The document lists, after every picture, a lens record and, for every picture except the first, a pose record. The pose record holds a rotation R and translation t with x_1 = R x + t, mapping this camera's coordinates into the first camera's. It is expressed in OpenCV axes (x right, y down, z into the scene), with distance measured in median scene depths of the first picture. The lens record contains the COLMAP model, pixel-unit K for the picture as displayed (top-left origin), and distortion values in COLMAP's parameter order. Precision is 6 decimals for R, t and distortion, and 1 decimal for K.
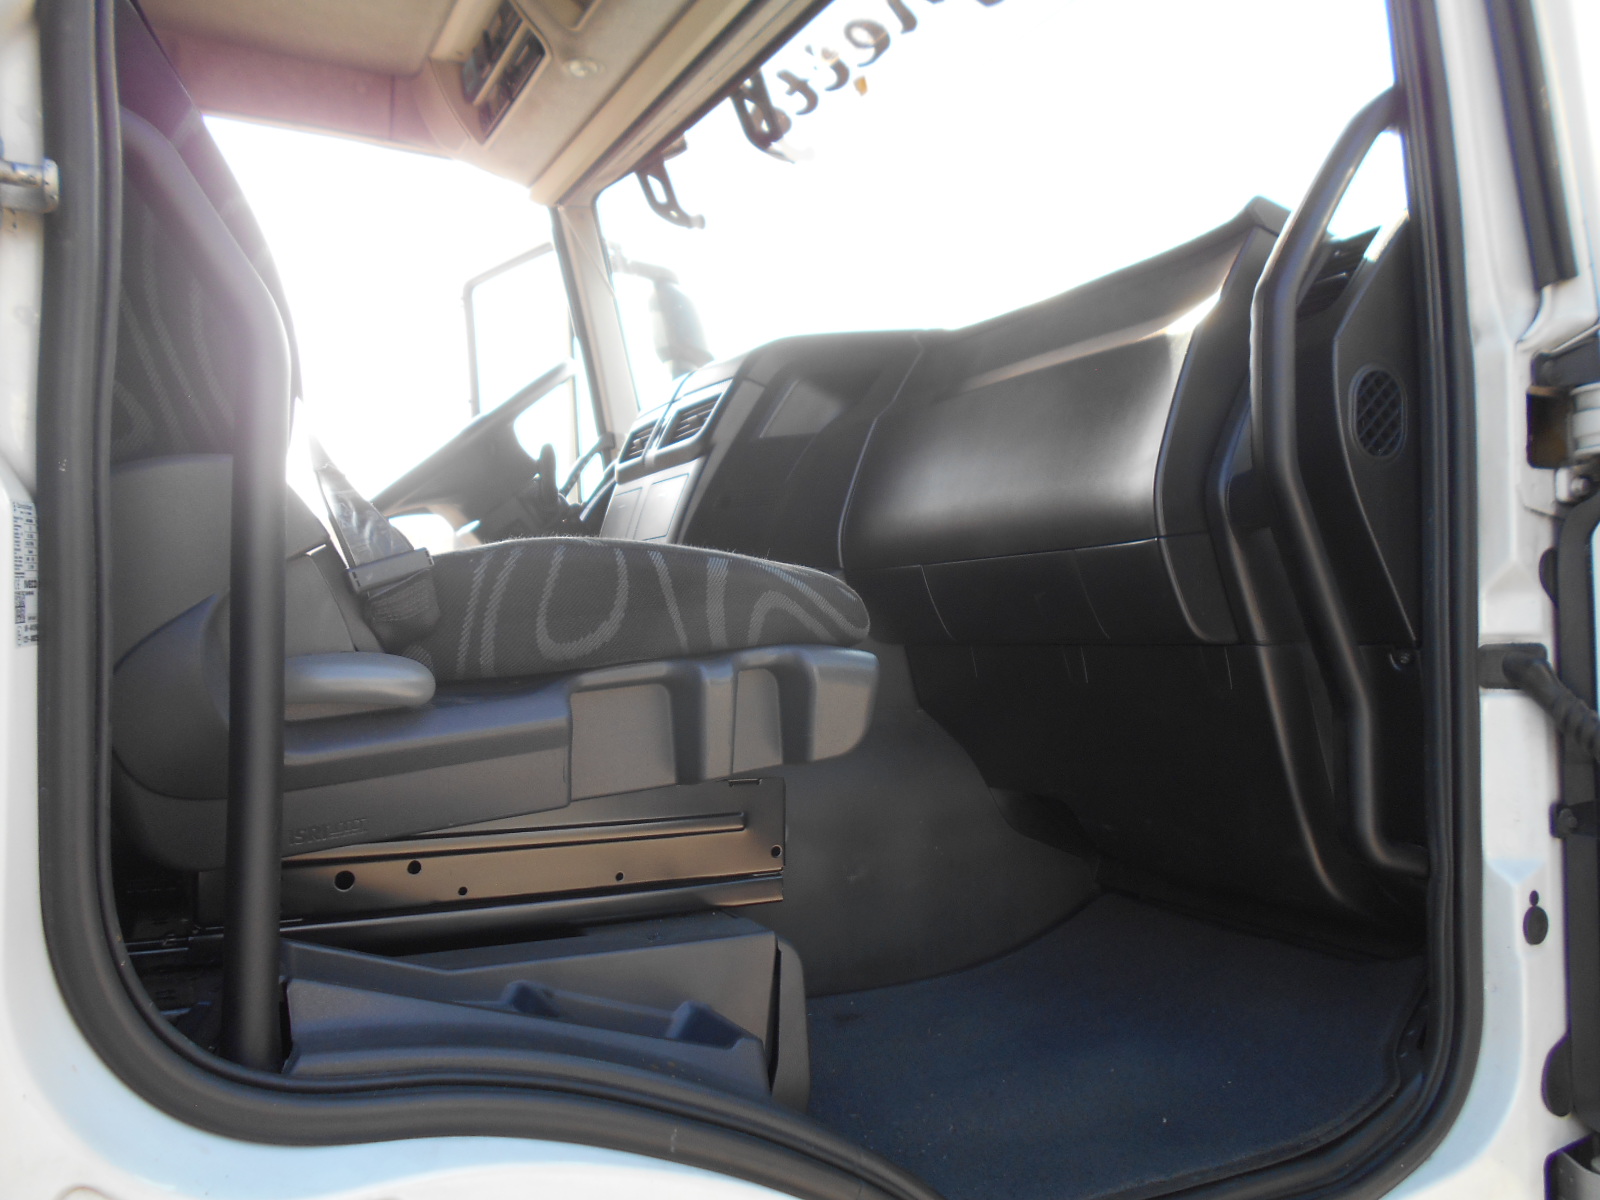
lens RADIAL K [[1288.0, 0, 798.8], [0, 1288.0, 618.7], [0, 0, 1]] dist [-0.042825, 0.090665]
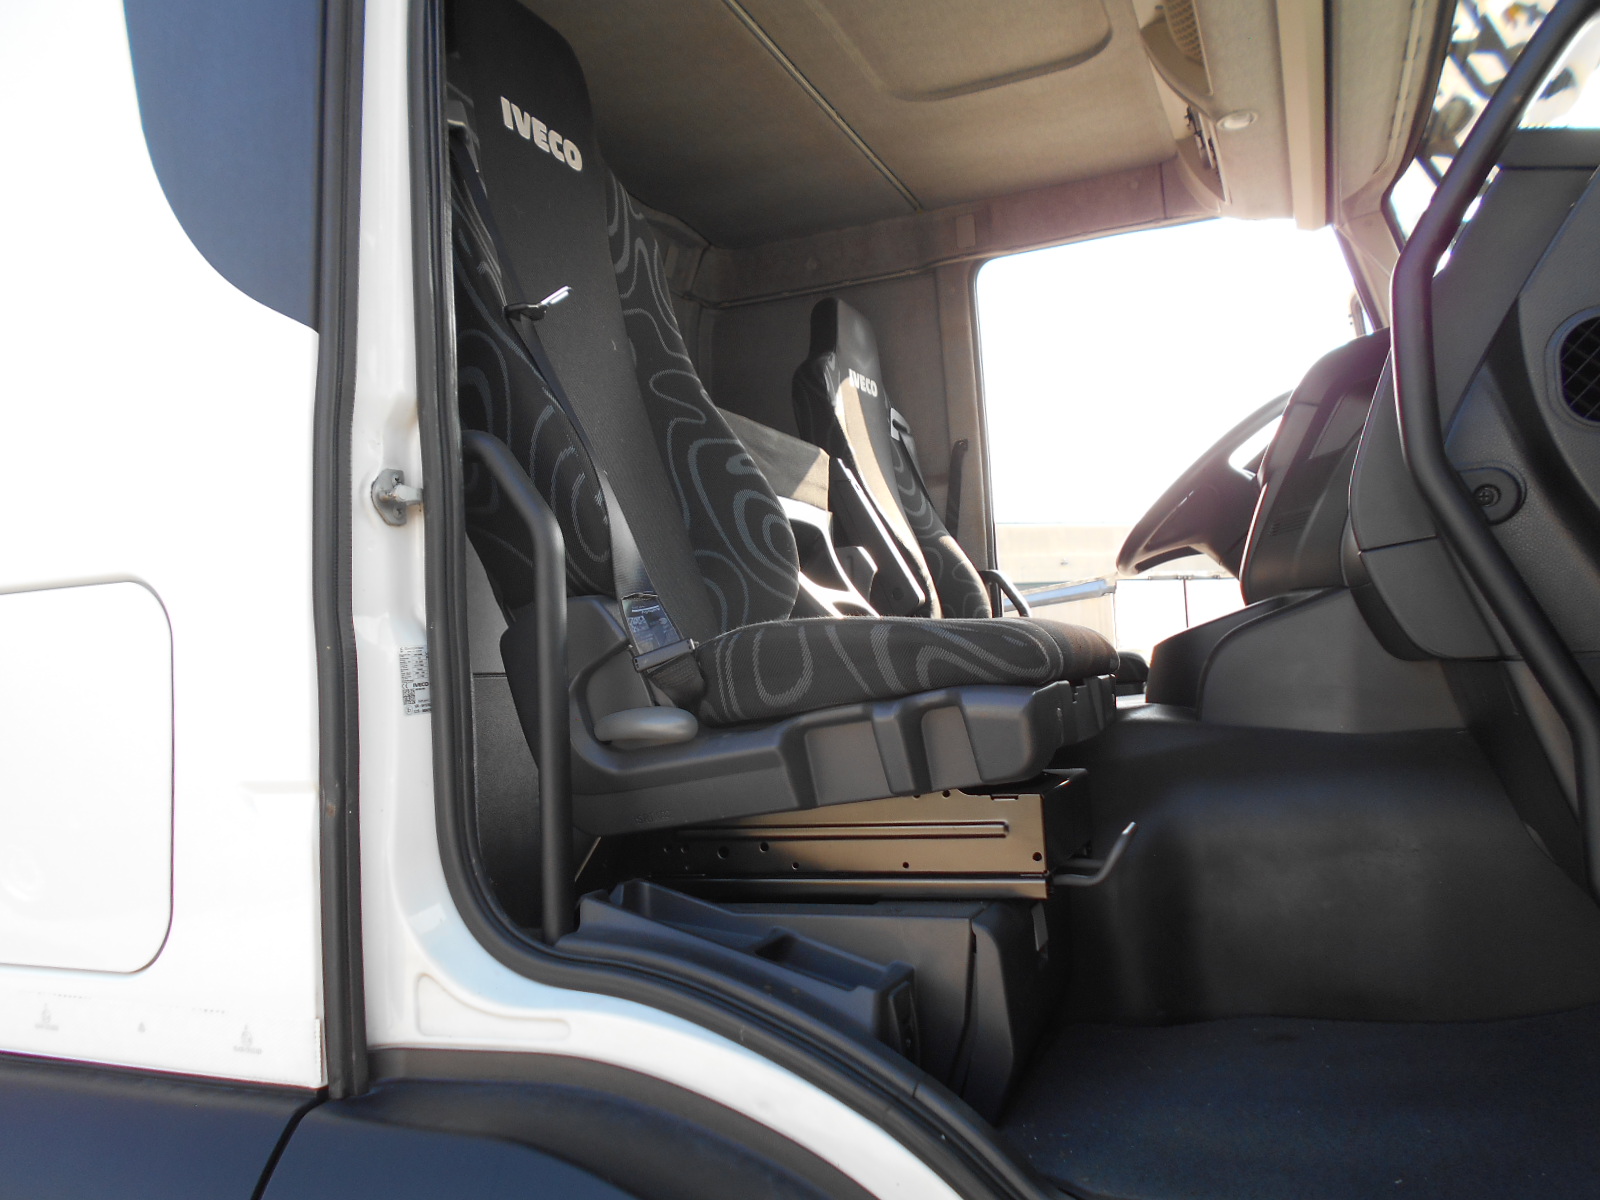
lens RADIAL K [[1288.0, 0, 798.8], [0, 1288.0, 618.7], [0, 0, 1]] dist [-0.042825, 0.090665]
pose [[0.659616, -0.073064, -0.748043, 0.916471], [0.066876, 0.997022, -0.038413, -0.009162], [0.748622, -0.024688, 0.662538, 0.057544]]
